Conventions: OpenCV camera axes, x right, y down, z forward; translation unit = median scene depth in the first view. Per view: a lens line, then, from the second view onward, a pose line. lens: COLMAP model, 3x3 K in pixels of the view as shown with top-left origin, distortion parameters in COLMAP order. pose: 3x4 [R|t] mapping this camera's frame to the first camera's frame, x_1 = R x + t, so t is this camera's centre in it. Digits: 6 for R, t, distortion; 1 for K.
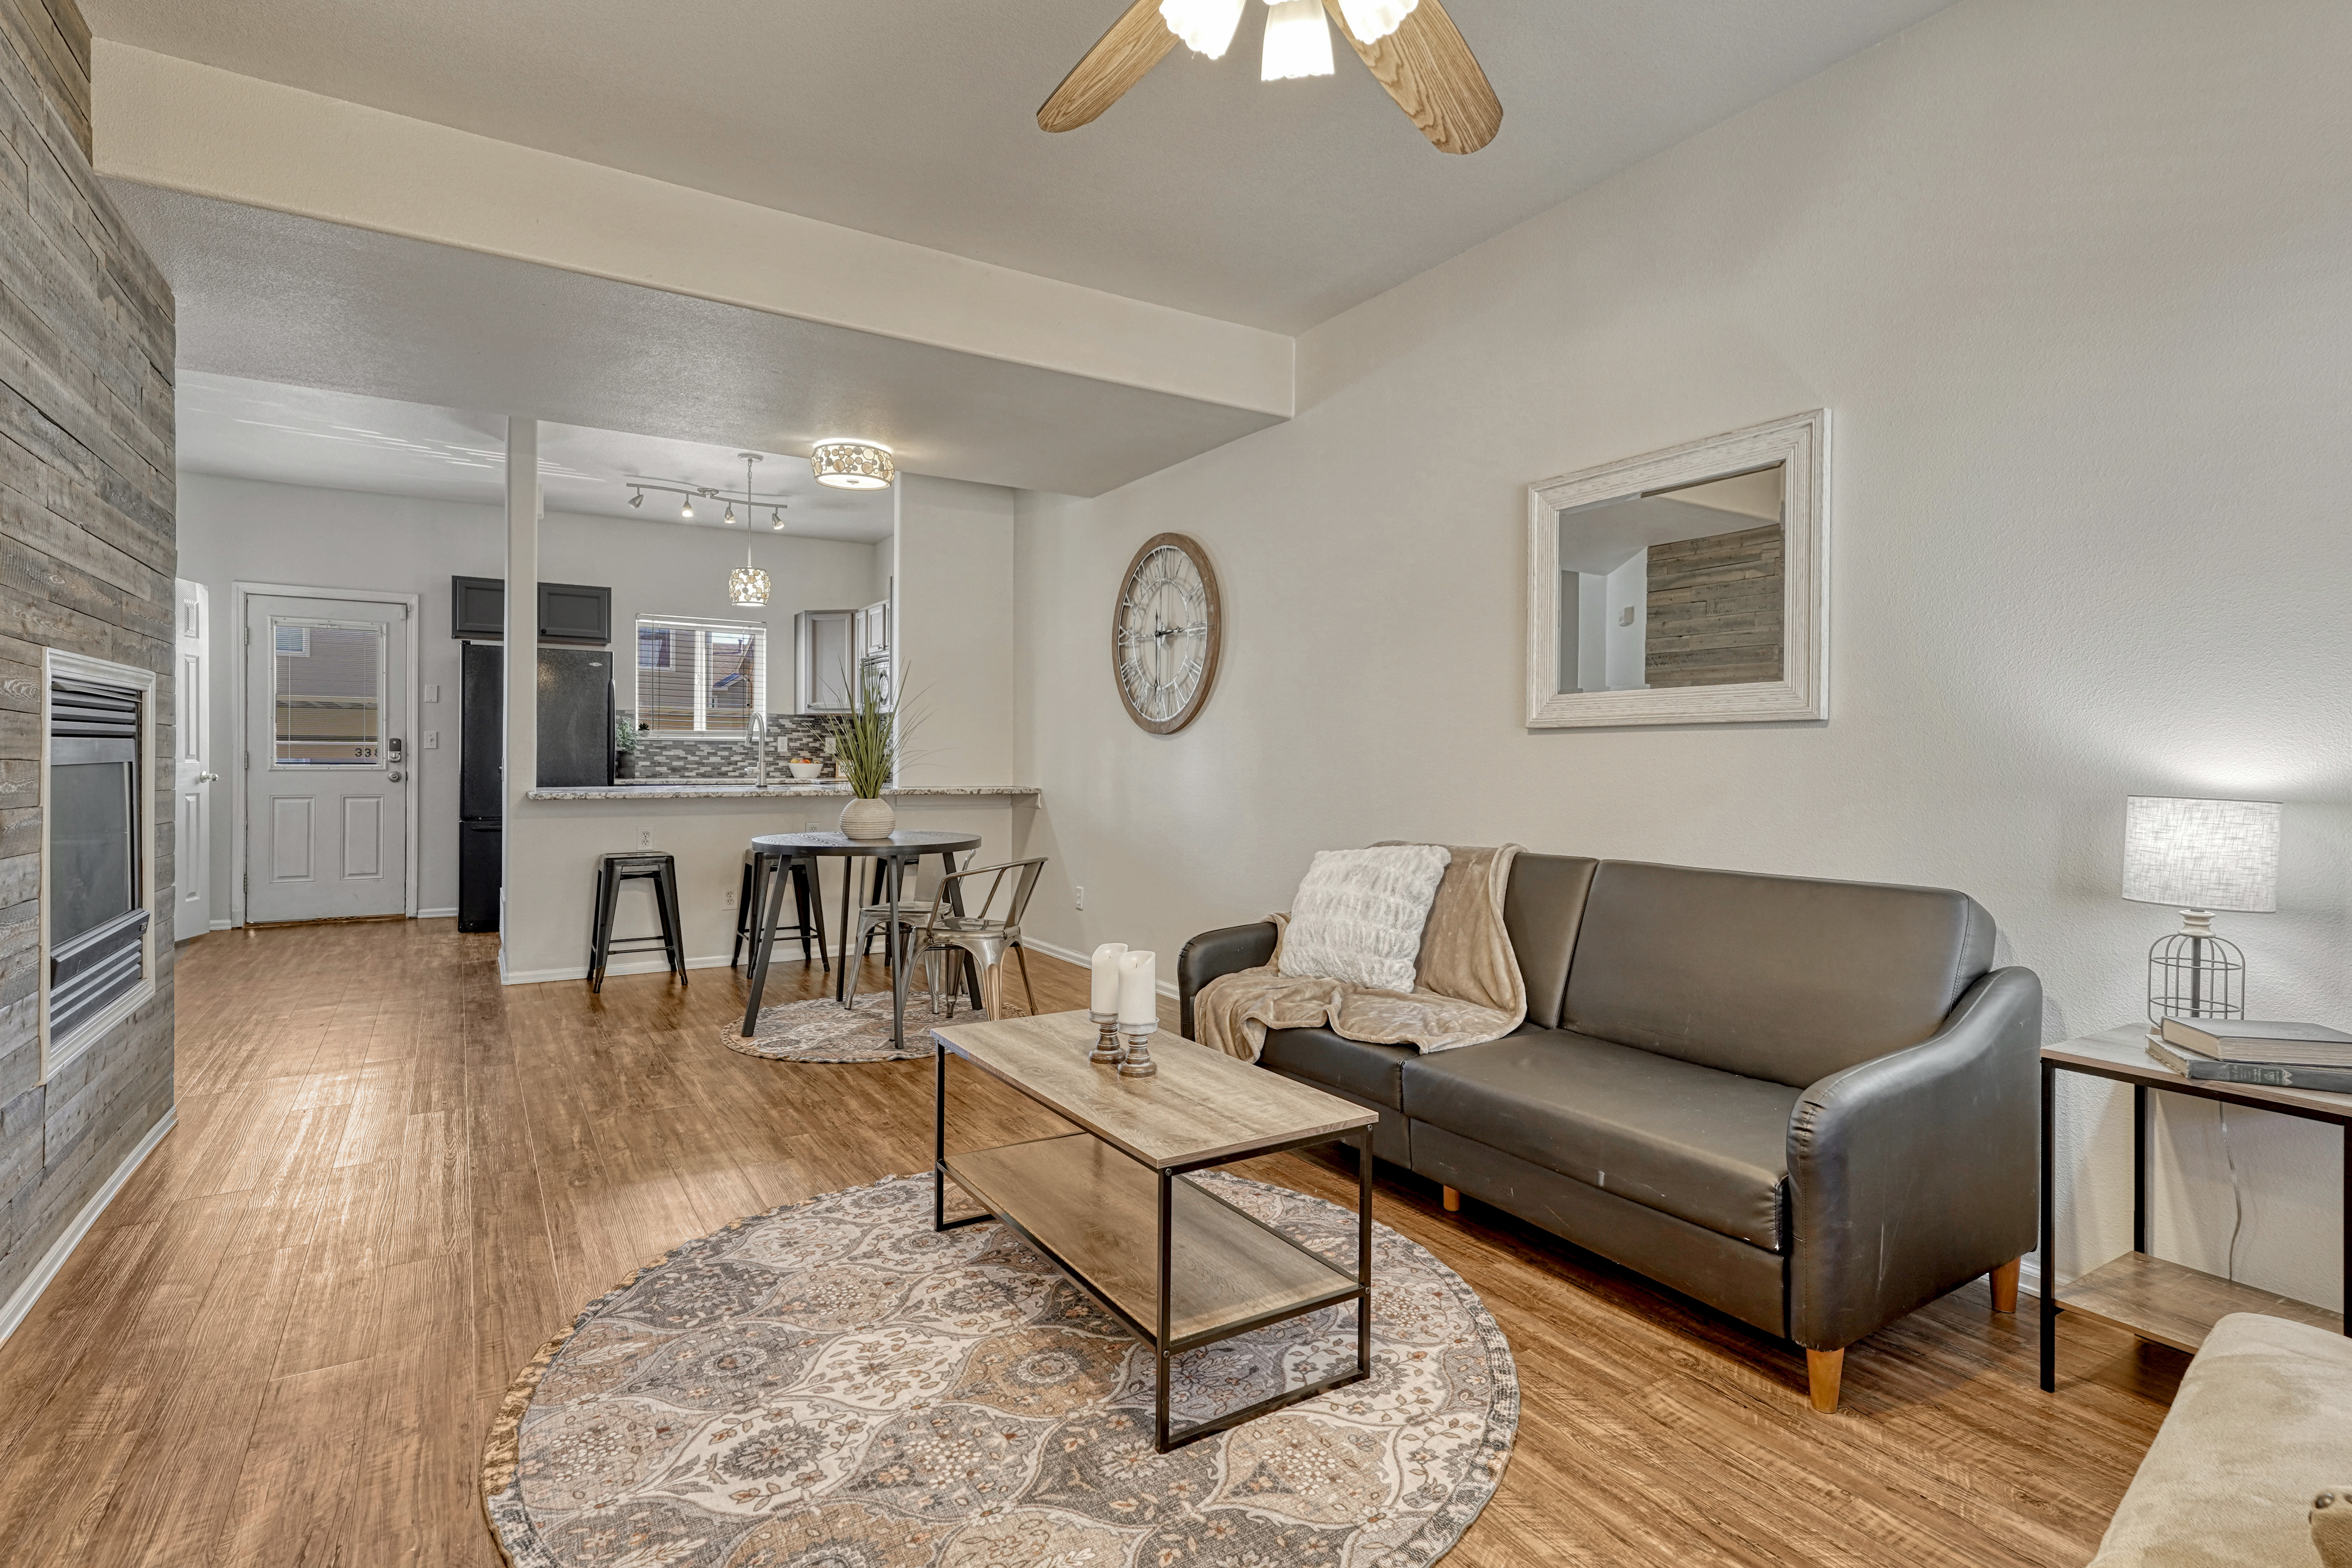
lens RADIAL K [[1152.8, 0, 1184.1], [0, 1152.8, 769.5], [0, 0, 1]] dist [0.003592, -0.000257]
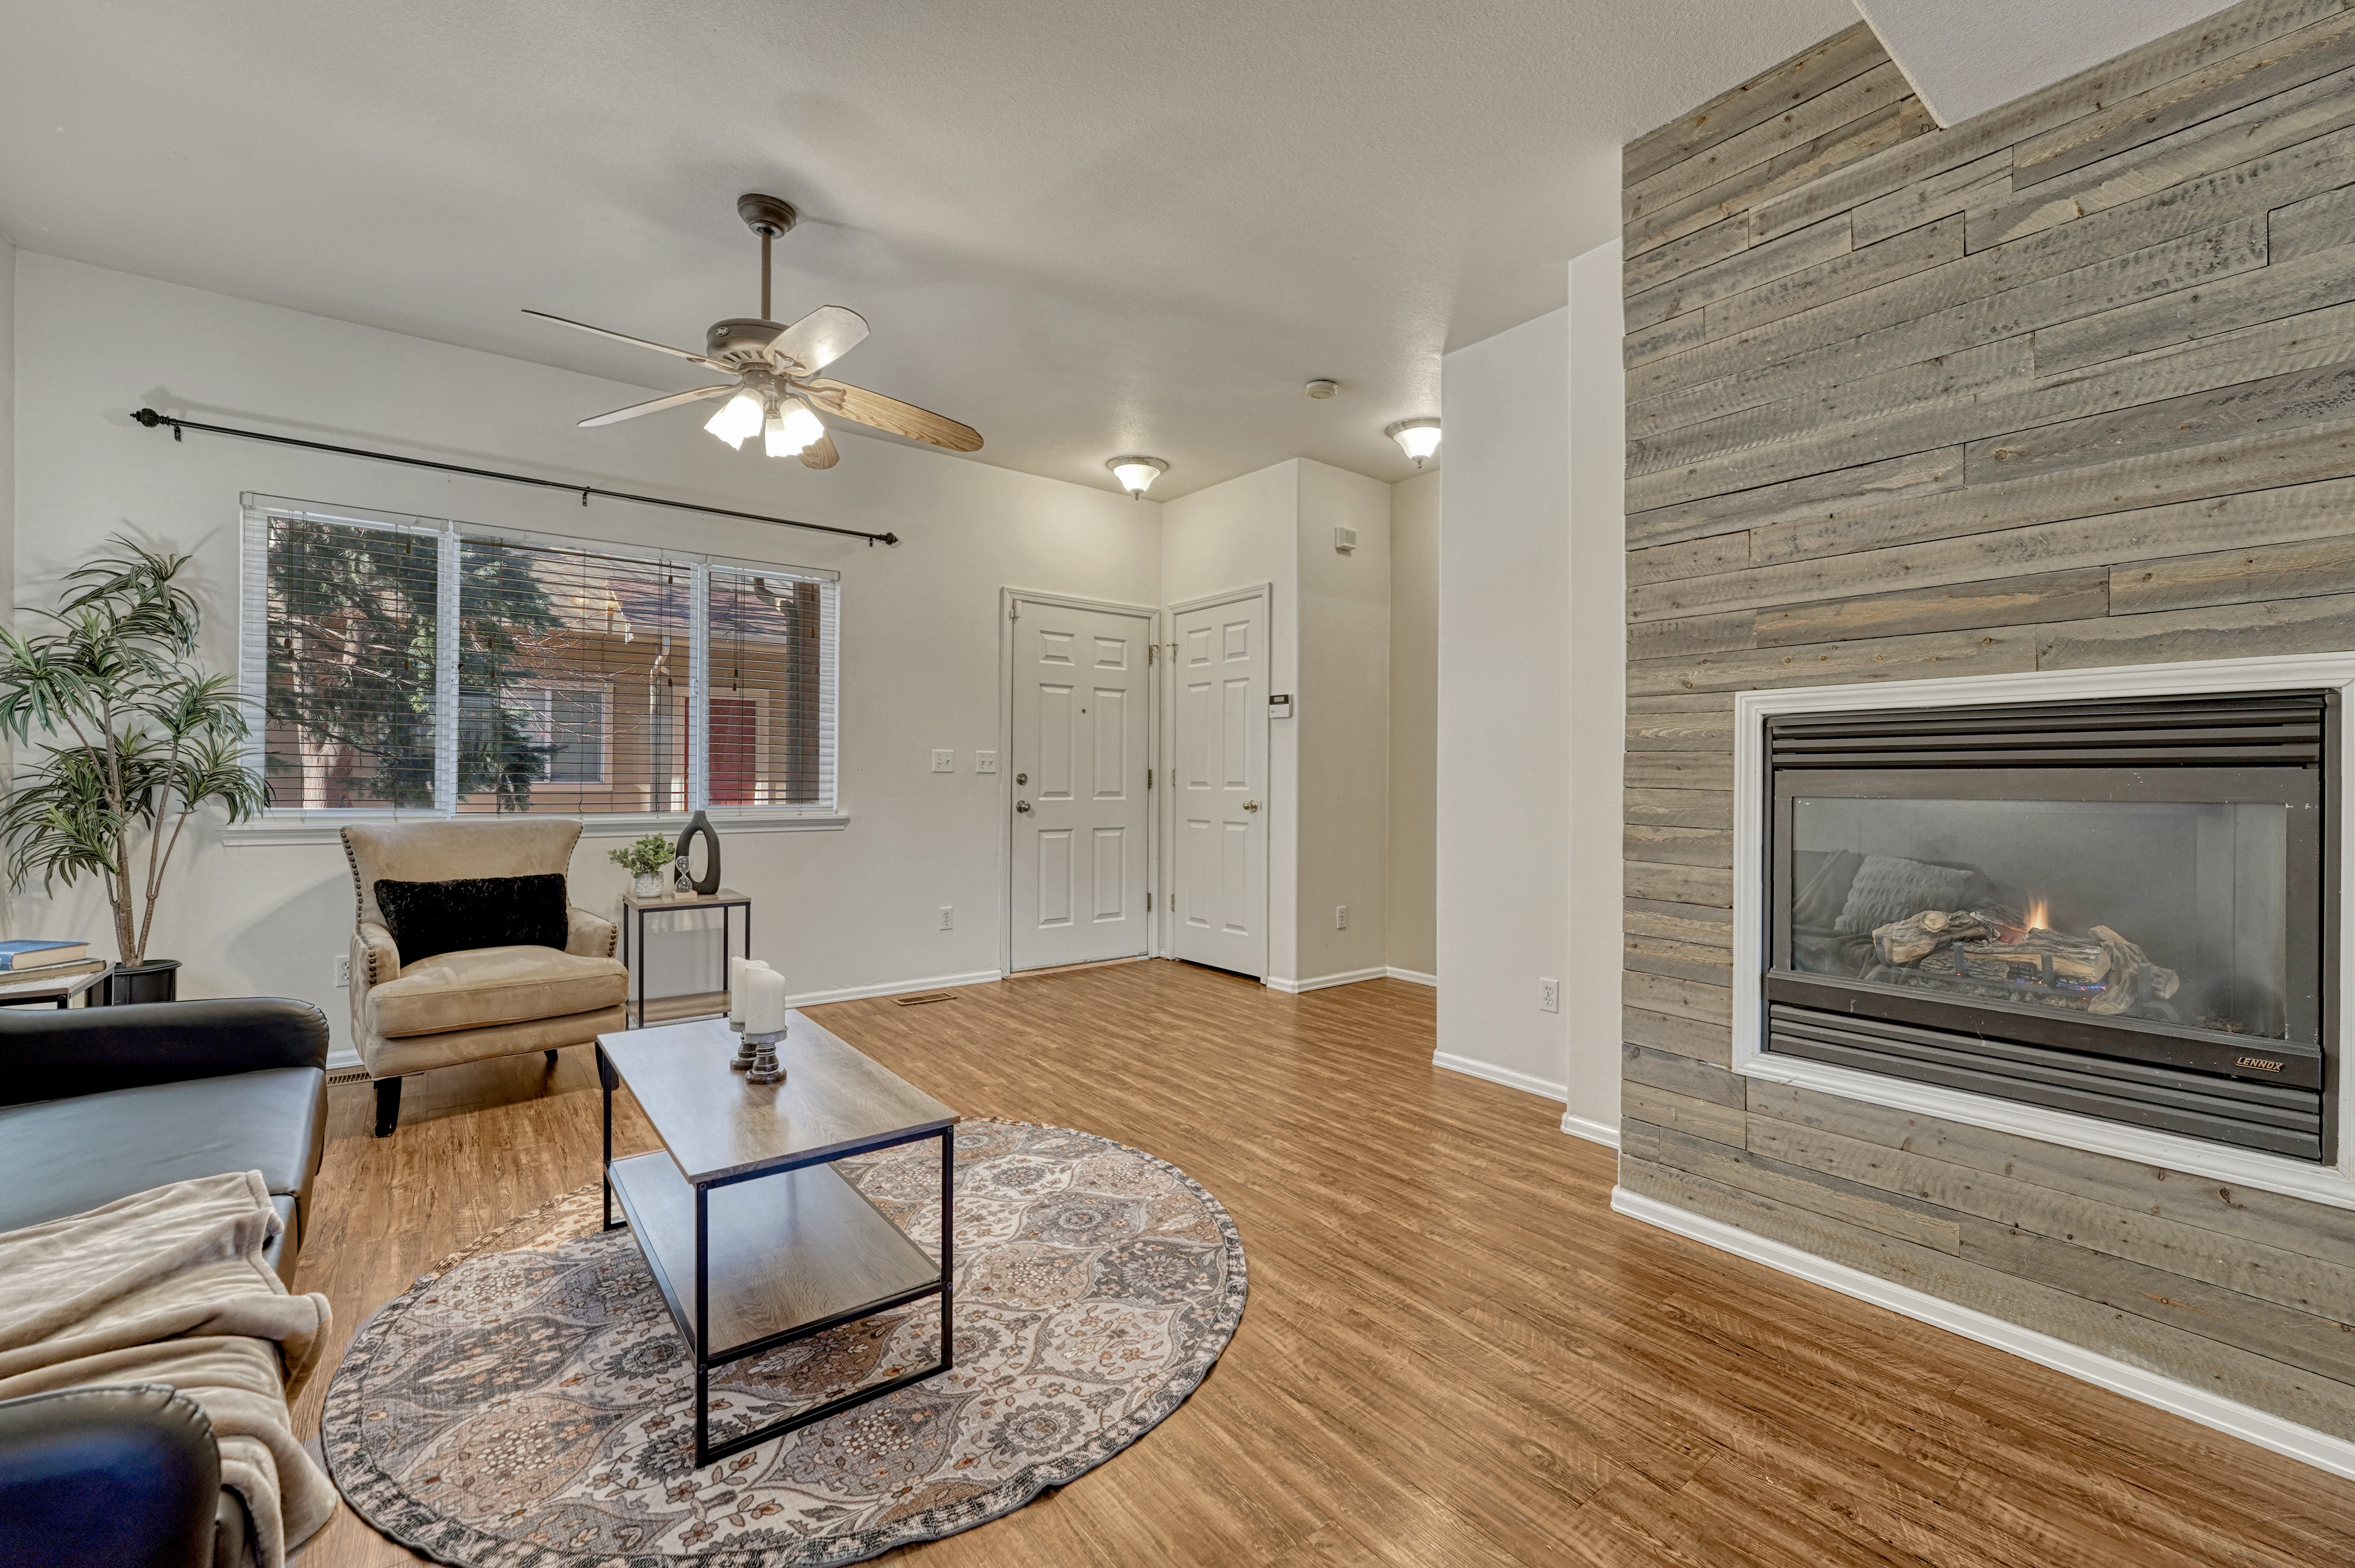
lens RADIAL K [[964.8, 0, 1179.9], [0, 964.8, 775.5], [0, 0, 1]] dist [-0.012520, 0.000171]
pose [[-0.994847, -0.015603, -0.100182, -0.144243], [-0.016464, 0.999834, 0.007772, -0.009032], [0.100044, 0.009382, -0.994939, 0.804290]]
